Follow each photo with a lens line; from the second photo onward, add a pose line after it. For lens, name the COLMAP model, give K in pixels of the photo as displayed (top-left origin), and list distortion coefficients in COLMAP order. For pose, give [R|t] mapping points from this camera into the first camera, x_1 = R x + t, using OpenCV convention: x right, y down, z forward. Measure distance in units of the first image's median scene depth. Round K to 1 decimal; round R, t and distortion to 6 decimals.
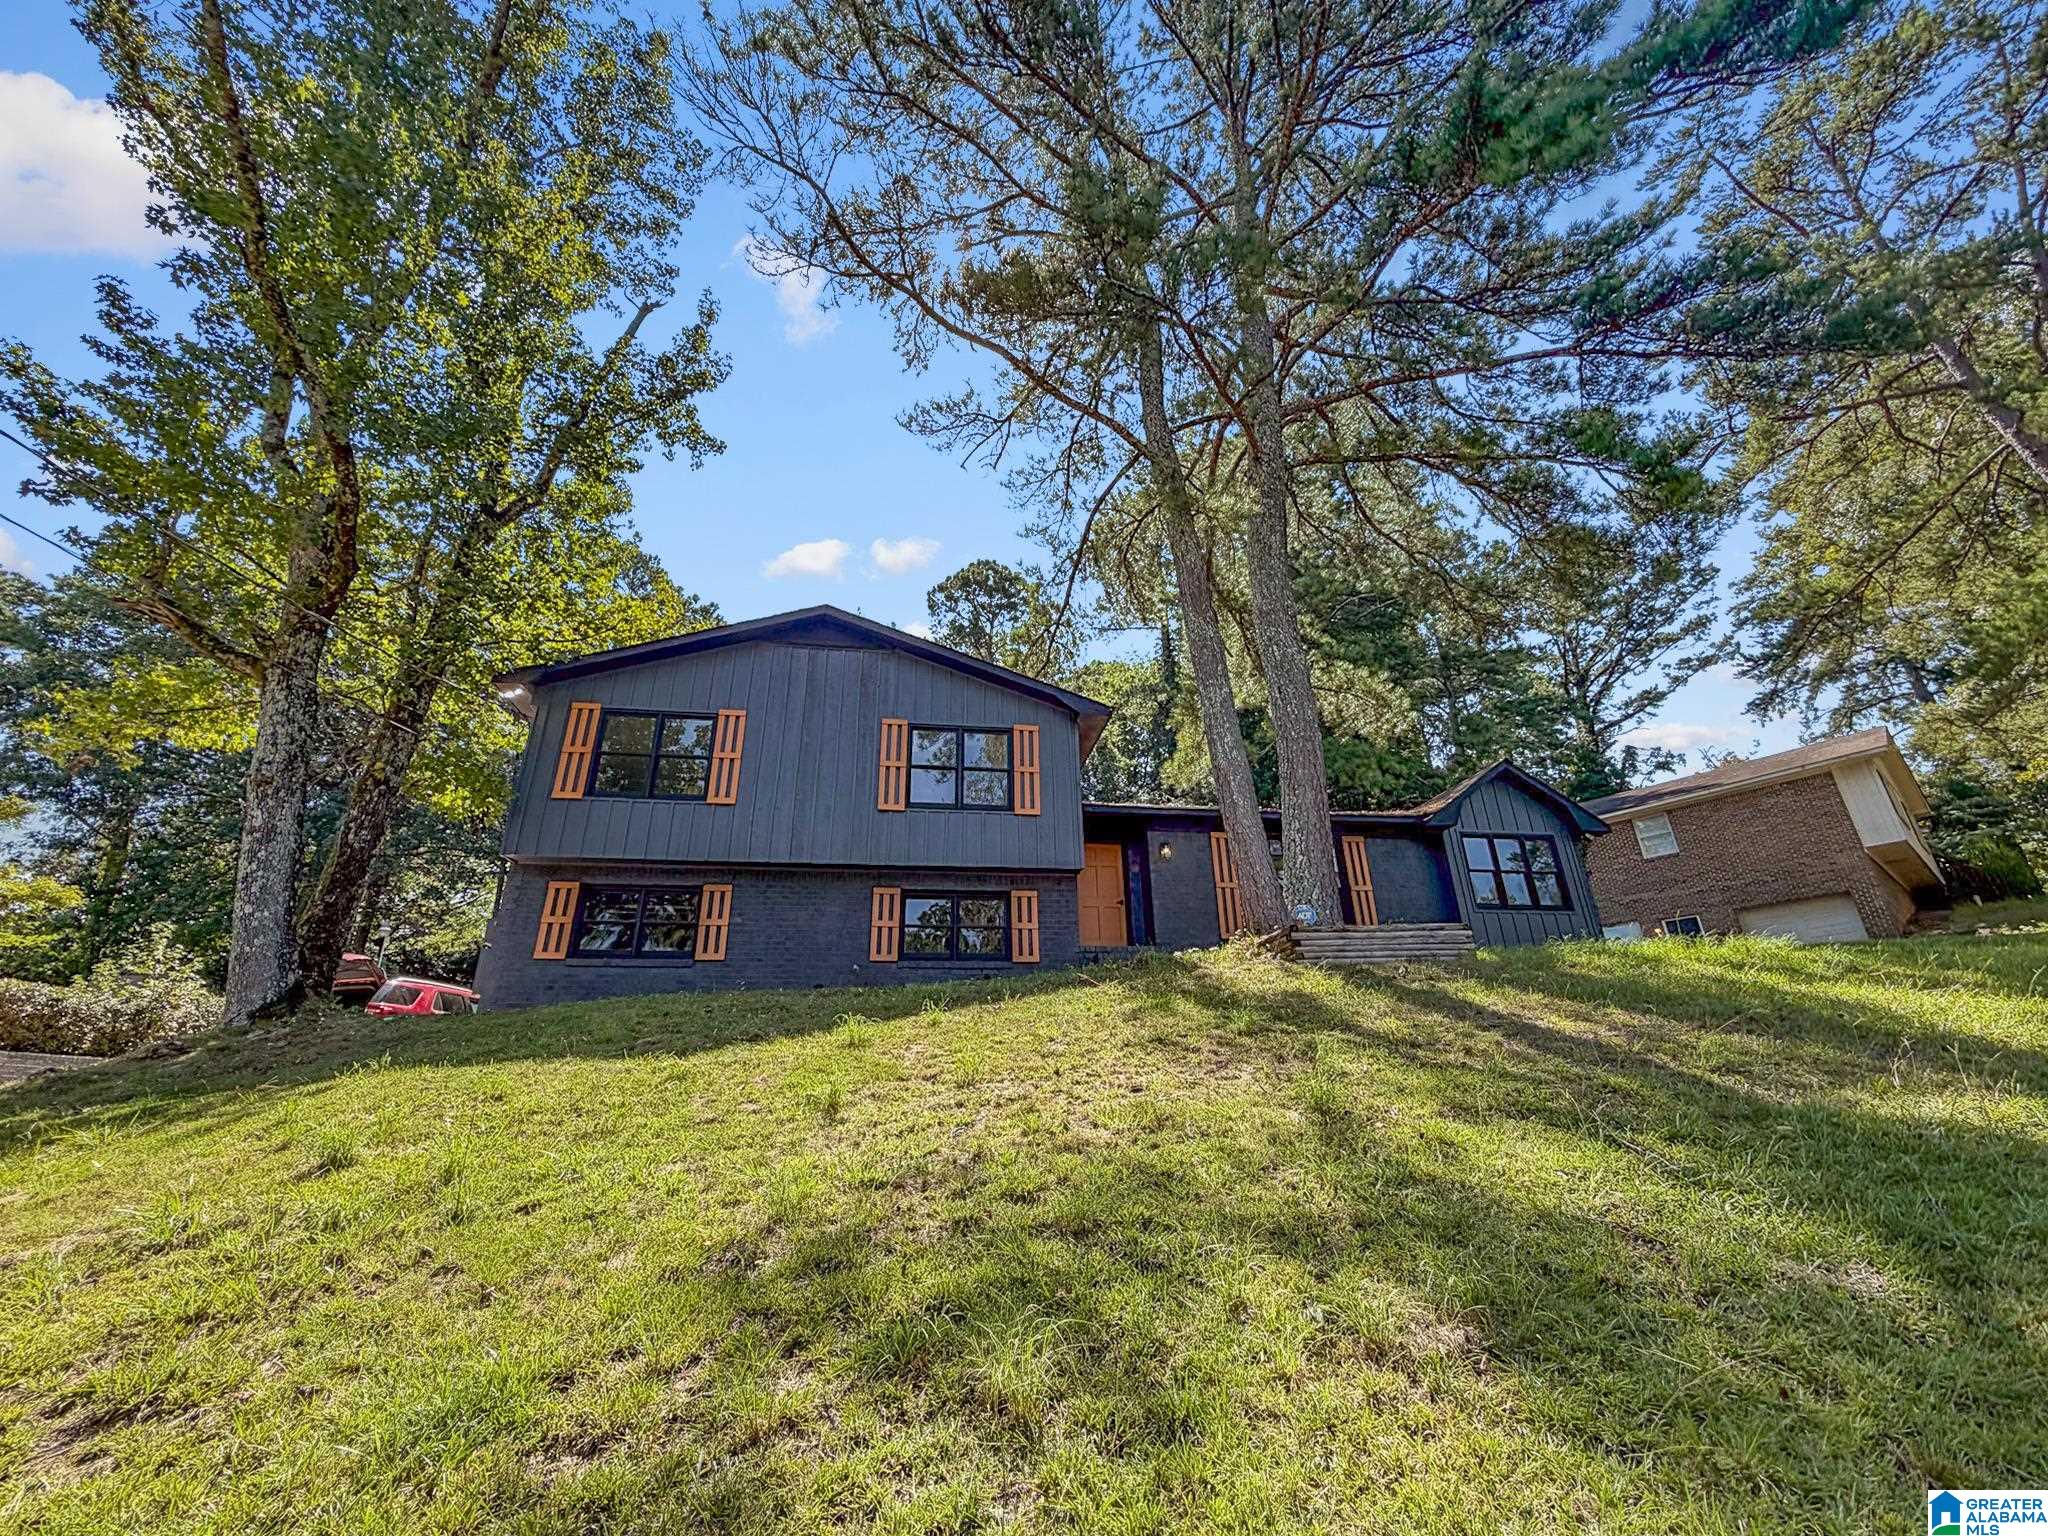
lens RADIAL K [[824.3, 0, 1025.0], [0, 824.3, 765.6], [0, 0, 1]] dist [-0.002815, 0.000035]
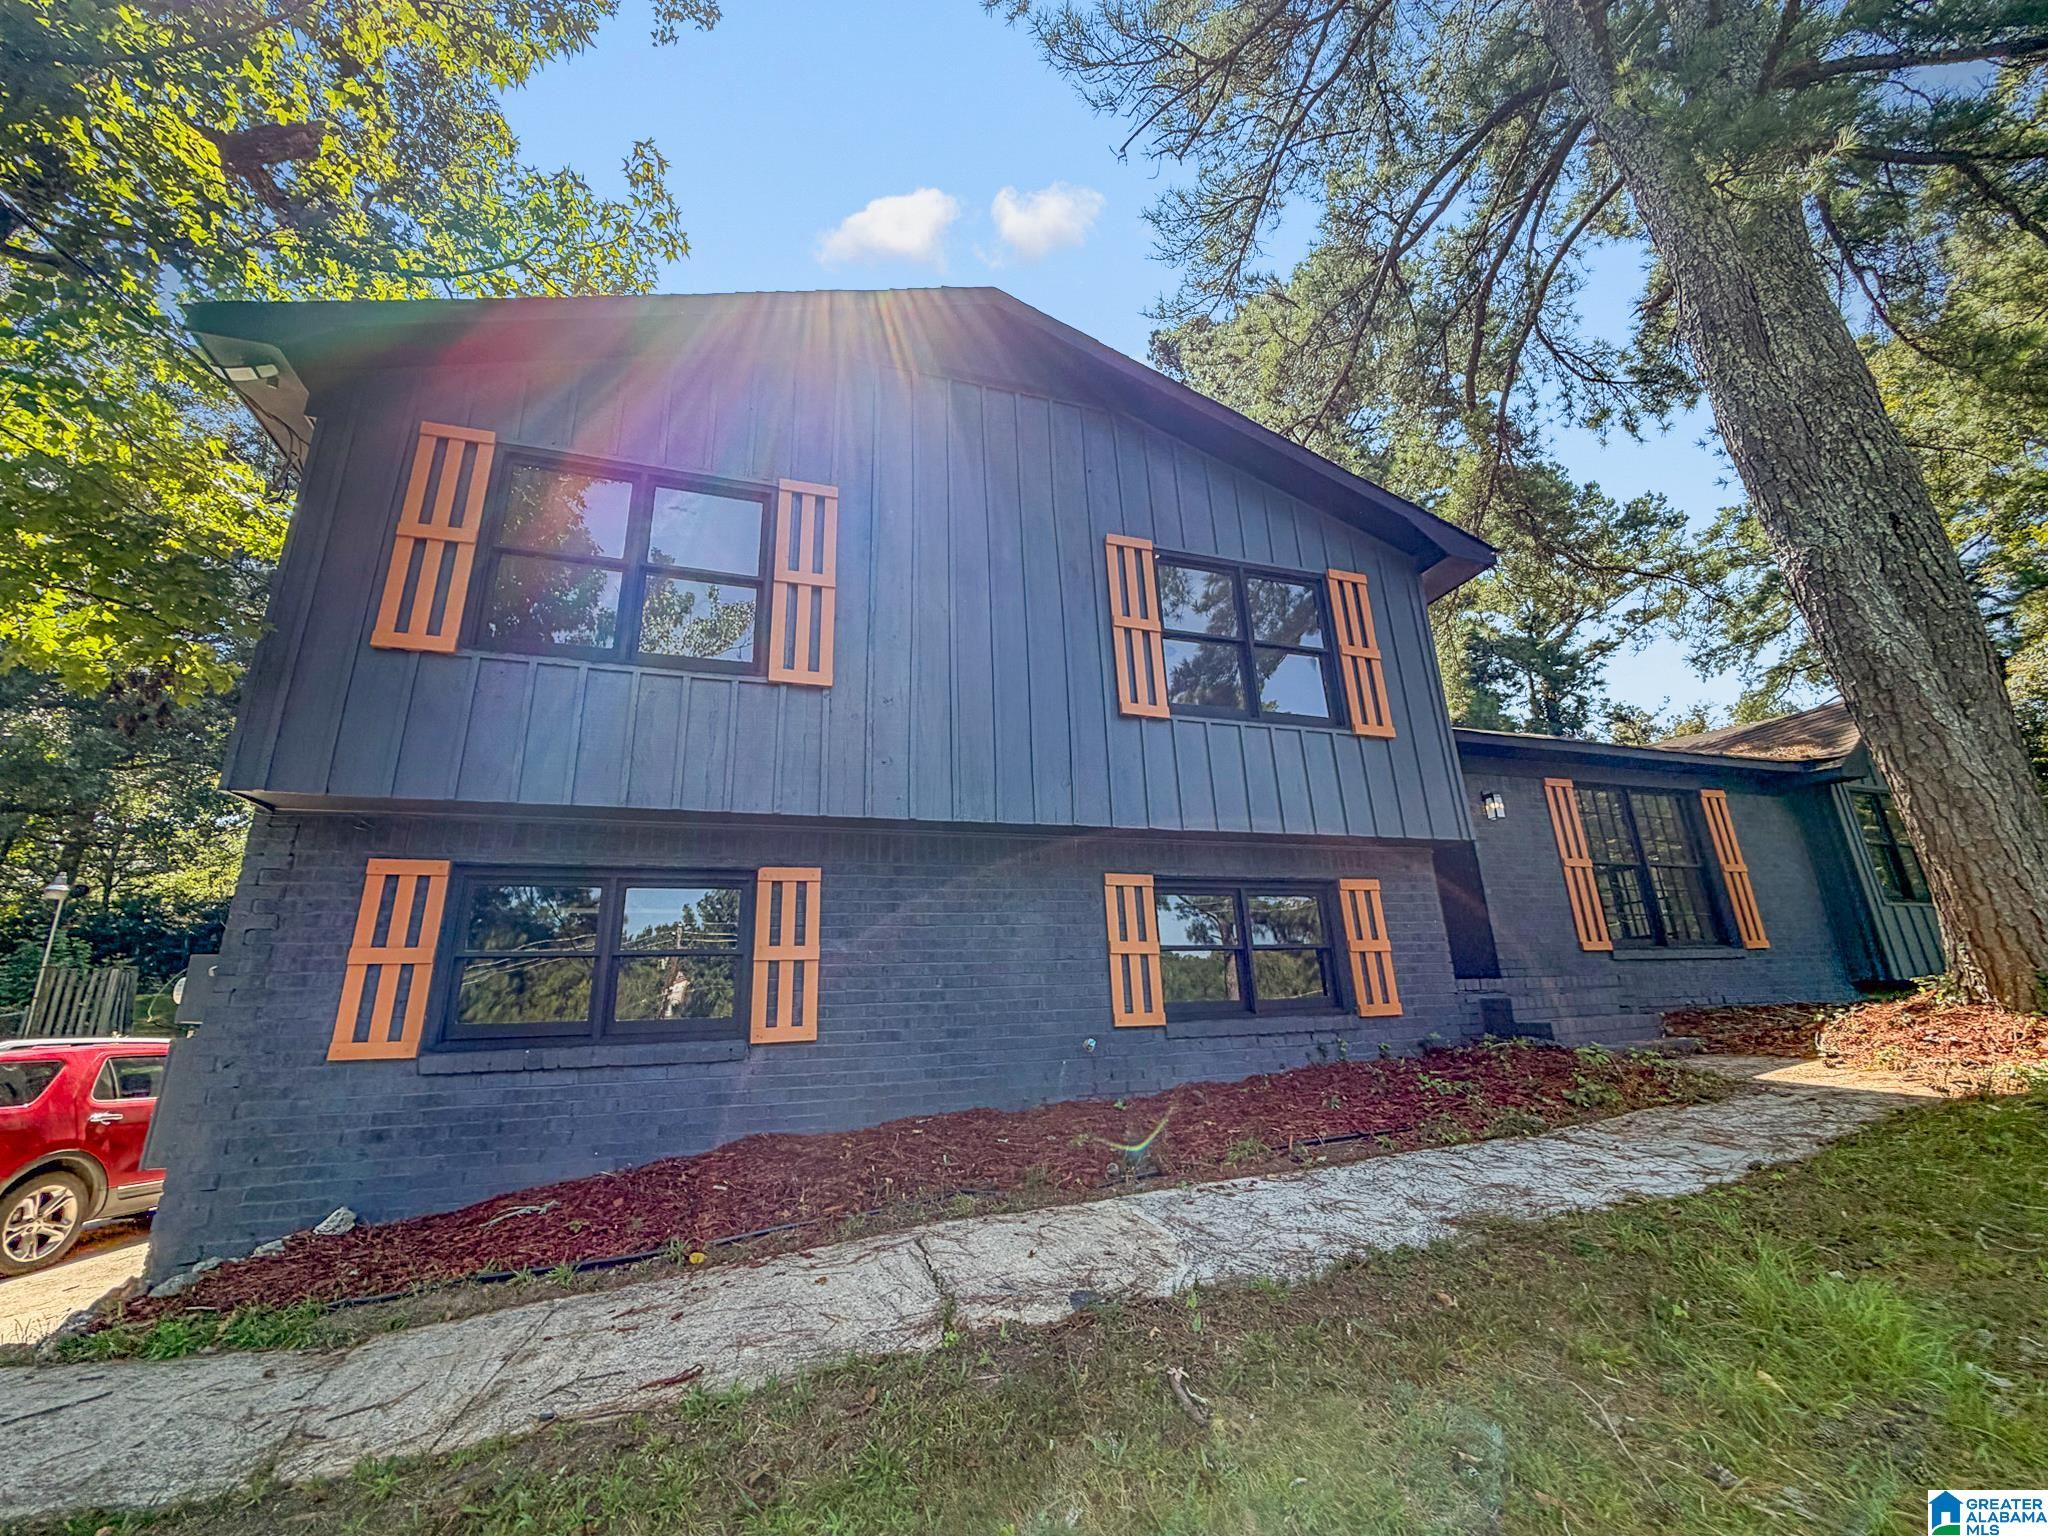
lens RADIAL K [[824.3, 0, 1021.8], [0, 824.3, 768.4], [0, 0, 1]] dist [-0.002815, 0.000035]
pose [[0.985392, 0.030185, 0.167604, -0.313661], [-0.044136, 0.995806, 0.080145, 0.048487], [-0.164481, -0.086371, 0.982591, 0.526641]]
